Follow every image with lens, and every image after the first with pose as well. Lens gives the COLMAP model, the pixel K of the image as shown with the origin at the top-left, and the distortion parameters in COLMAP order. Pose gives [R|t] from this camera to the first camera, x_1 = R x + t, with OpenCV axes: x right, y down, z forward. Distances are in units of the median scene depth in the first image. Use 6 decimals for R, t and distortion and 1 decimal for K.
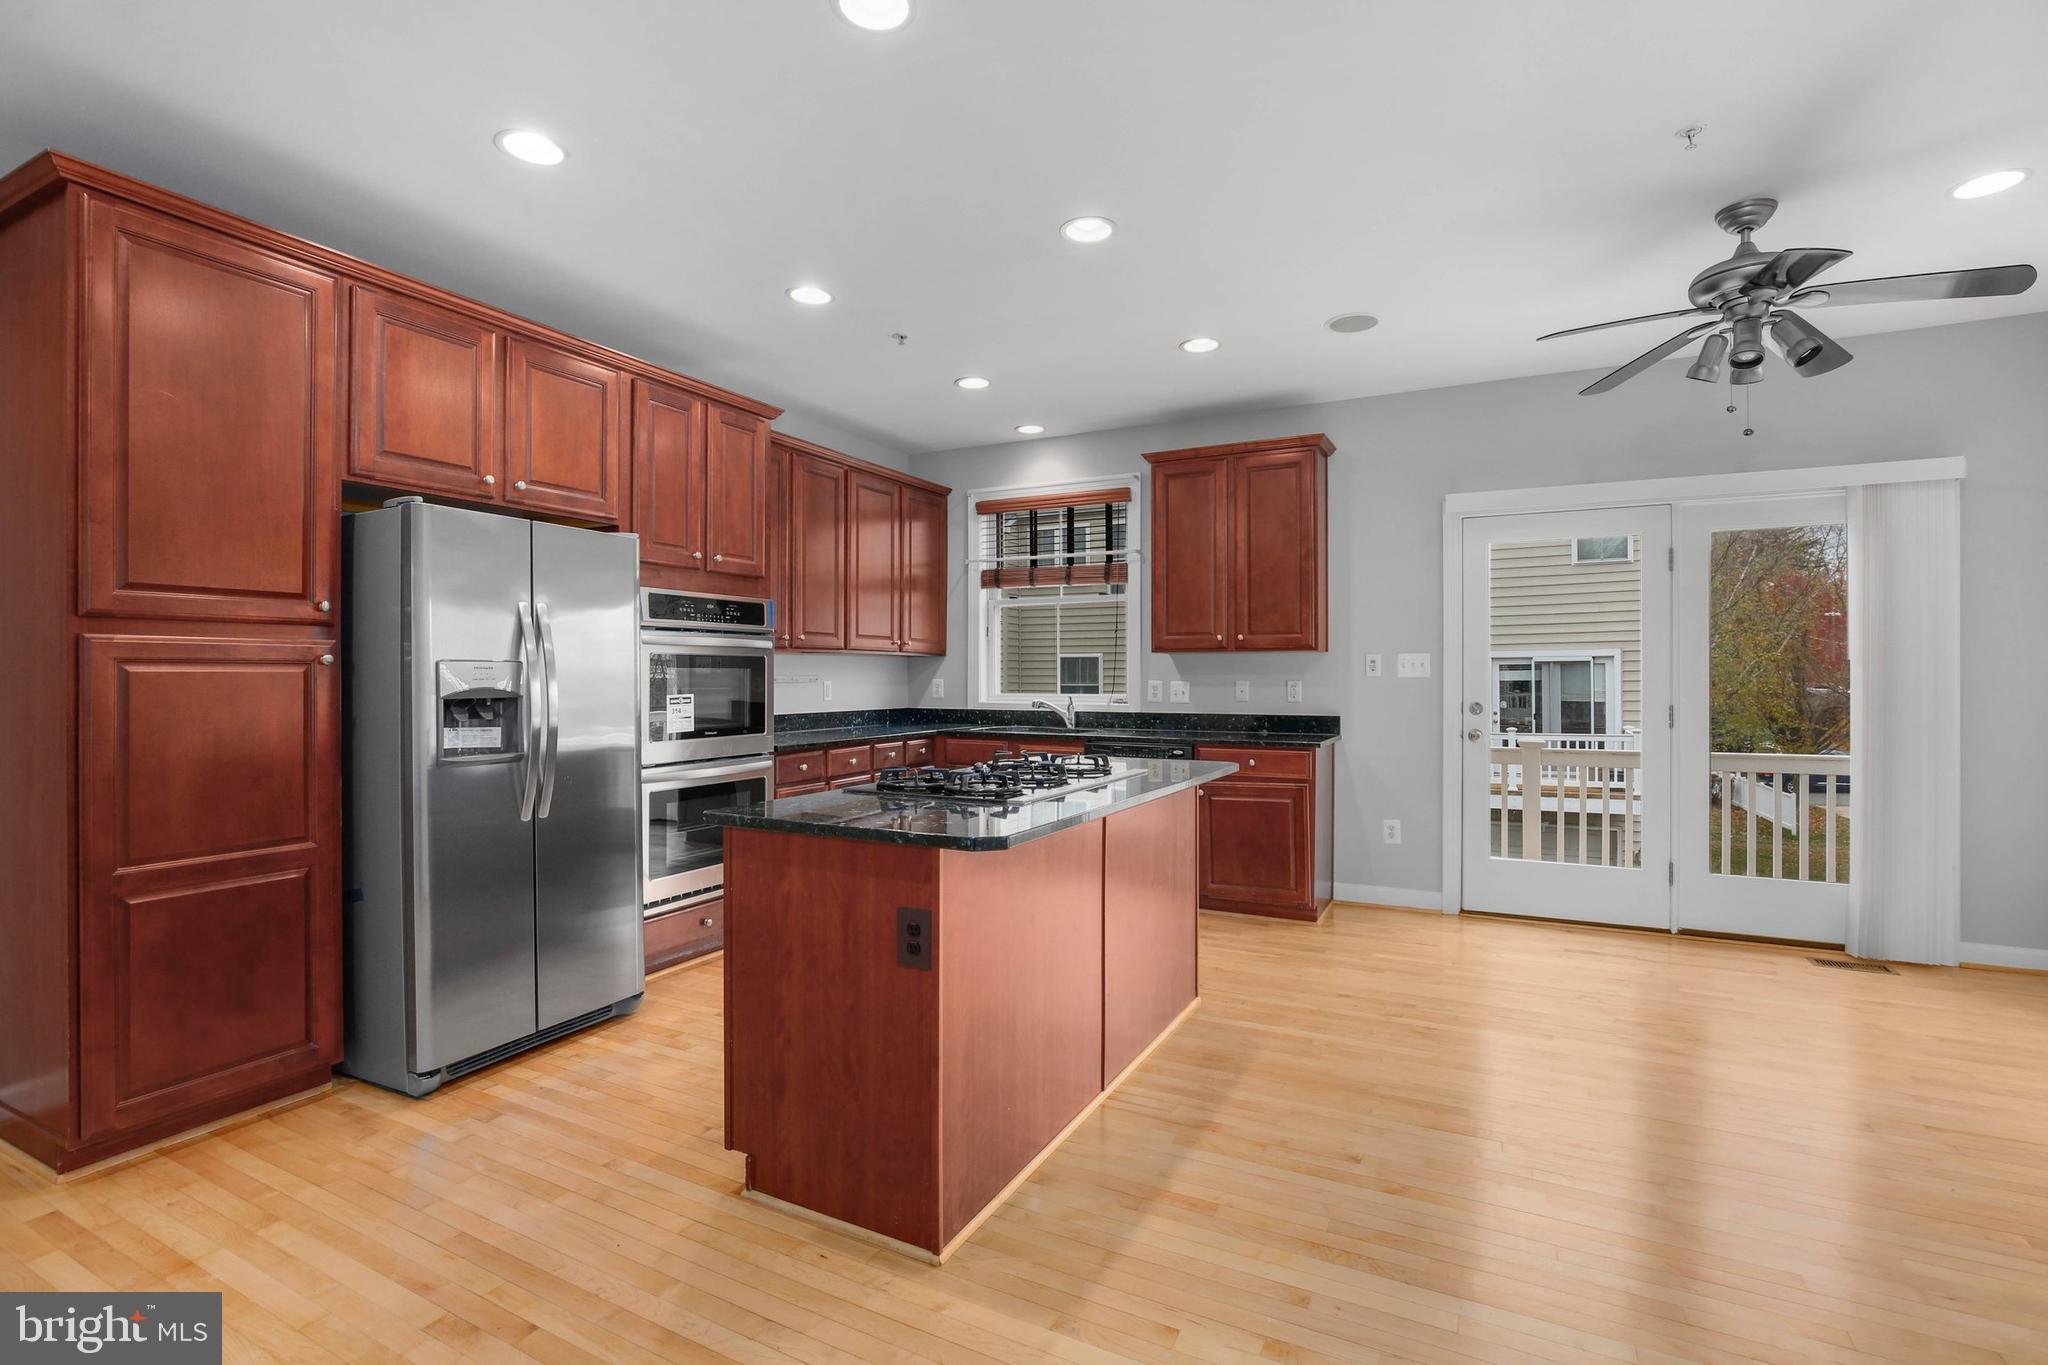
lens RADIAL K [[942.8, 0, 1016.0], [0, 942.8, 676.2], [0, 0, 1]] dist [-0.027269, 0.005081]
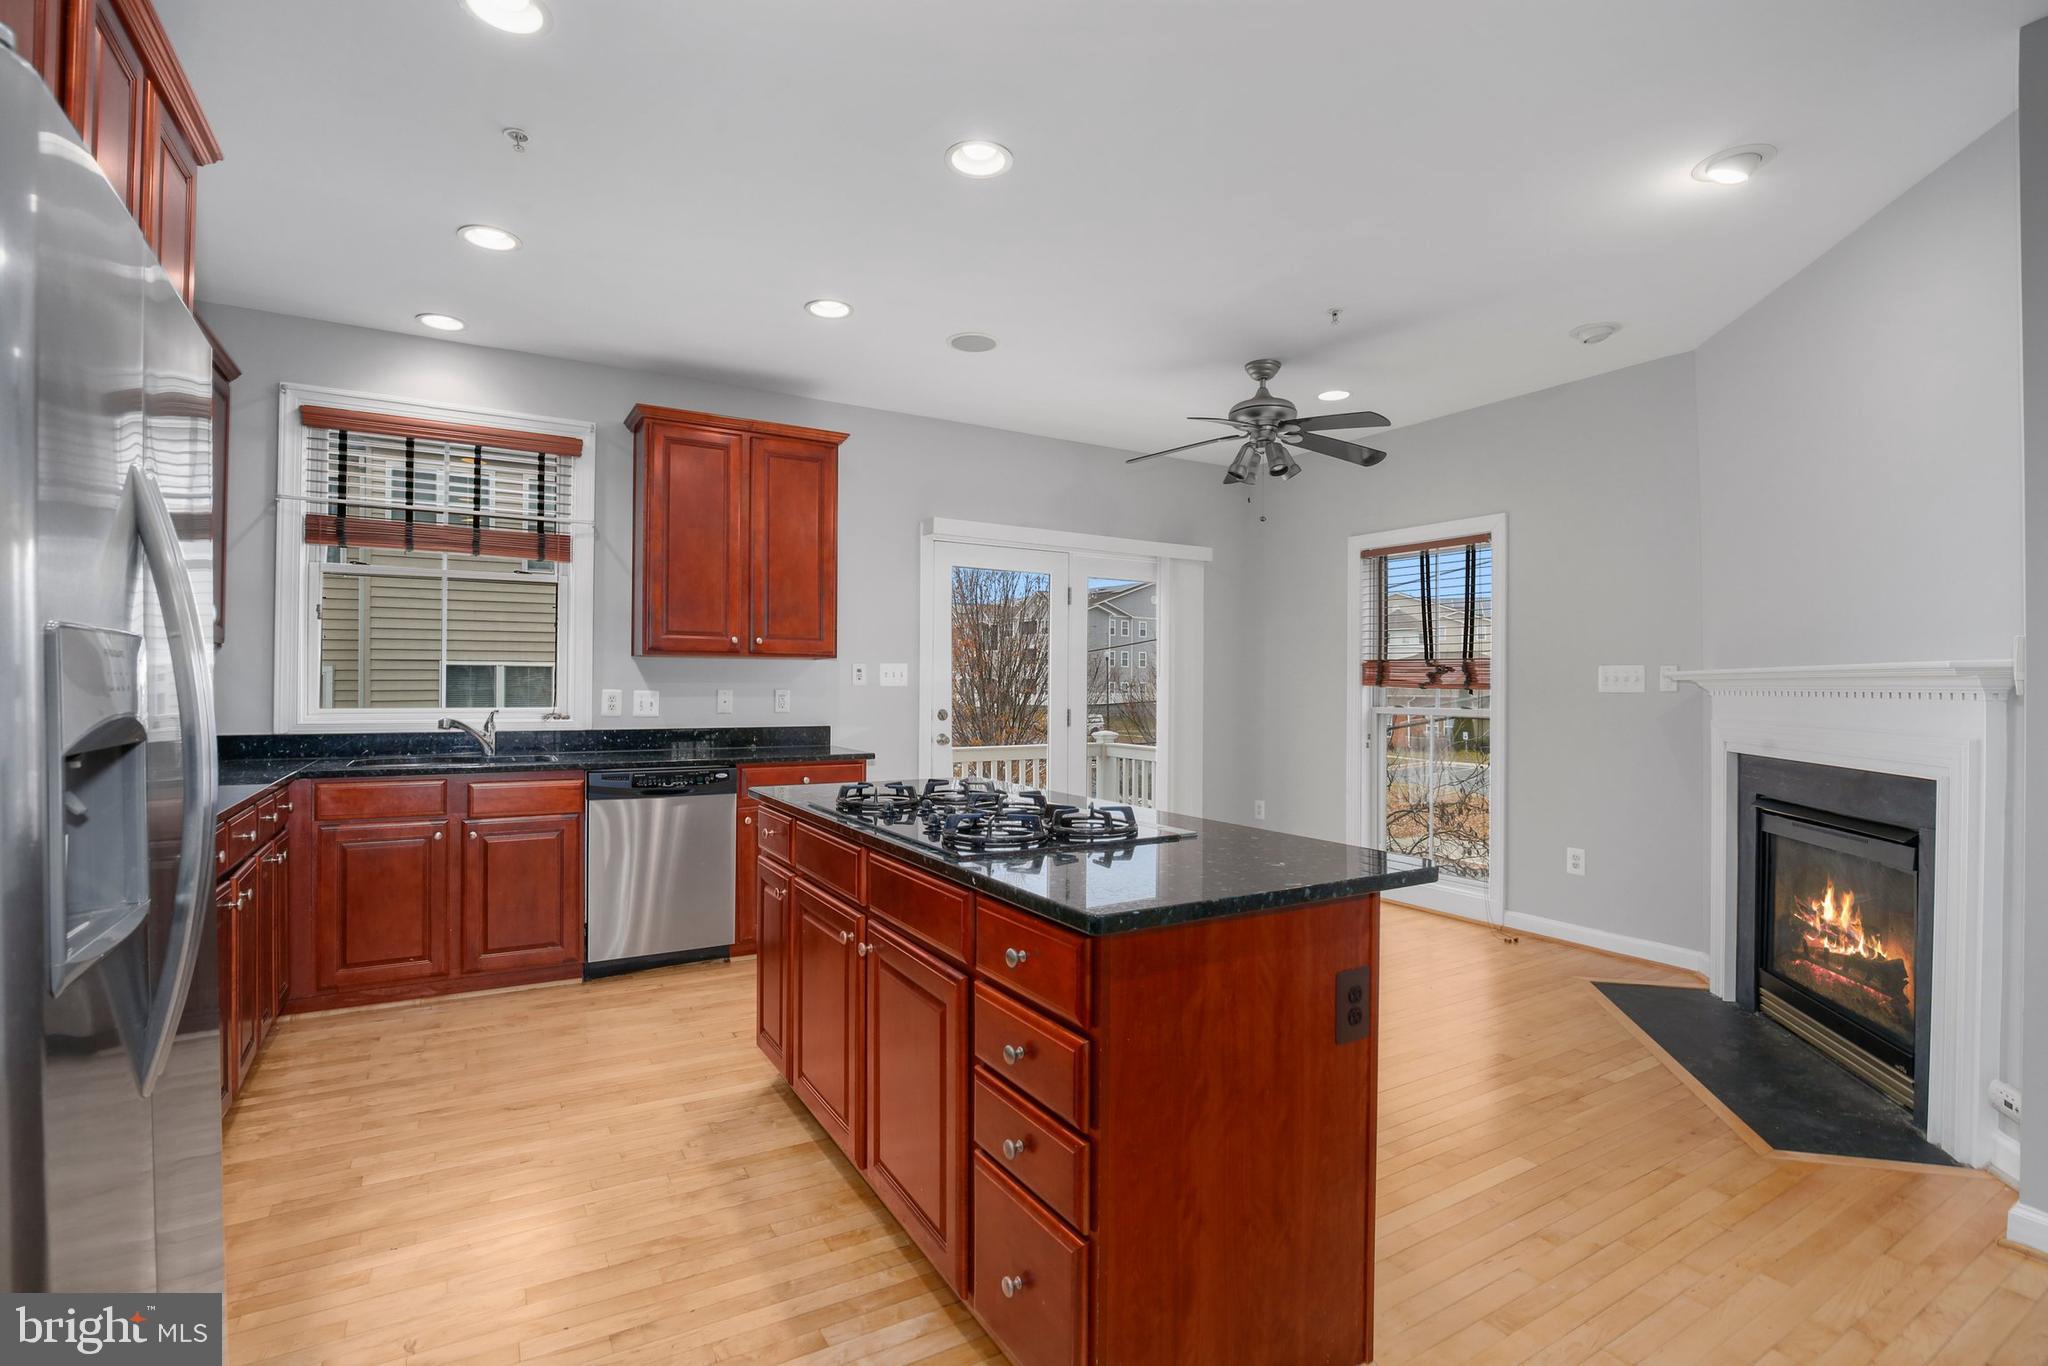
lens RADIAL K [[942.8, 0, 1021.2], [0, 942.8, 685.3], [0, 0, 1]] dist [-0.027269, 0.005081]
pose [[0.517591, 0.002203, 0.855626, -0.430906], [-0.006626, 0.999977, 0.001433, -0.002042], [-0.855603, -0.006411, 0.517593, 0.363049]]
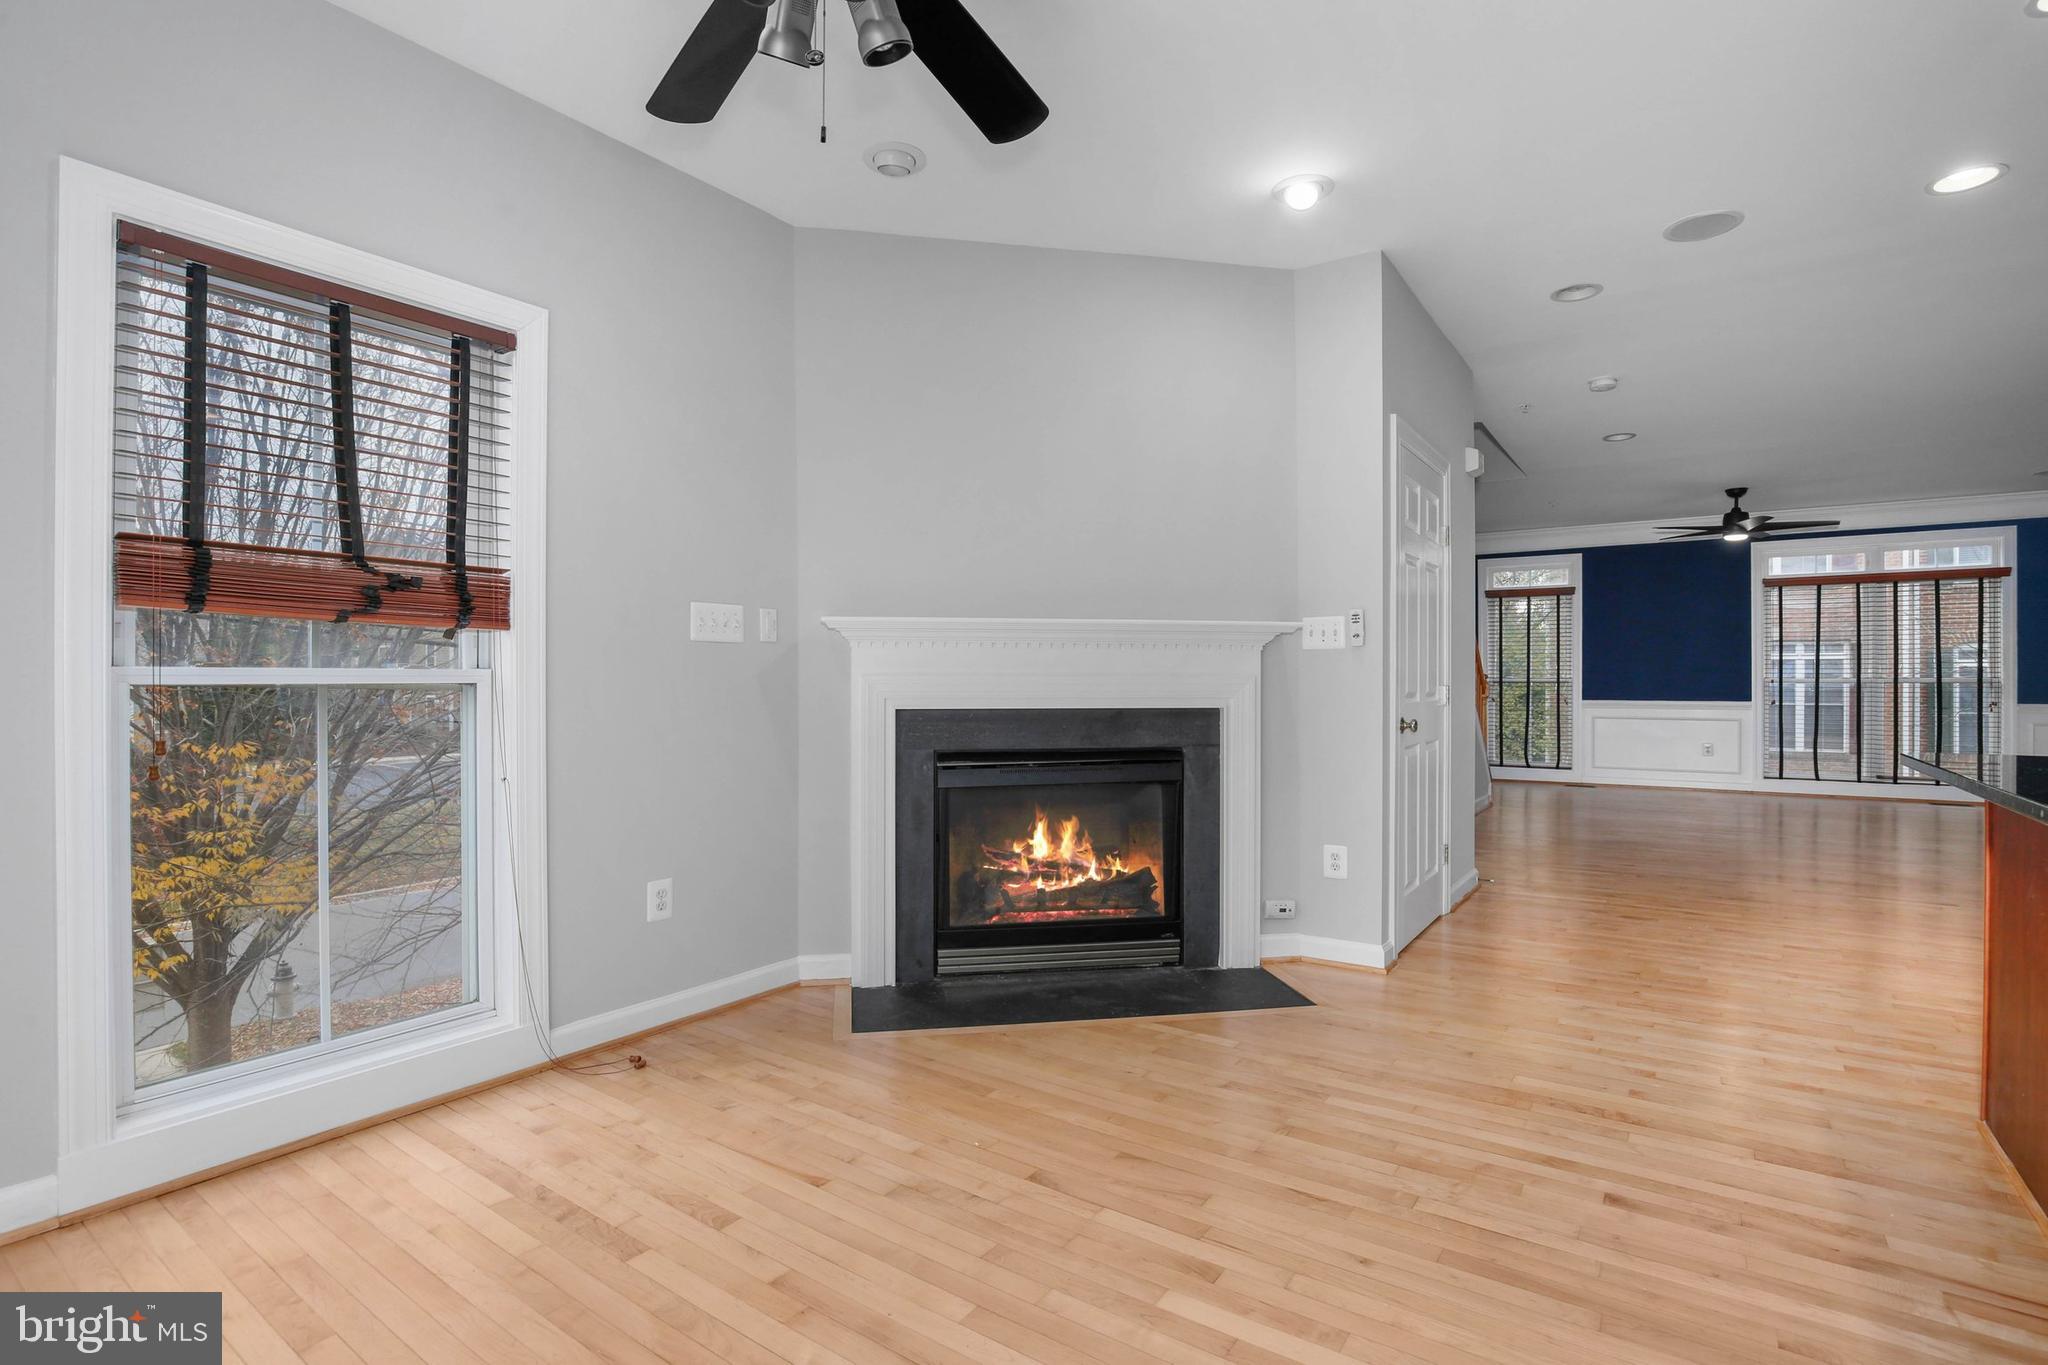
lens RADIAL K [[942.8, 0, 1026.3], [0, 942.8, 682.2], [0, 0, 1]] dist [-0.027269, 0.005081]
pose [[-0.989991, 0.002081, 0.141114, 0.398411], [0.001593, 0.999992, -0.003569, 0.035491], [-0.141120, -0.003308, -0.989987, 0.991552]]
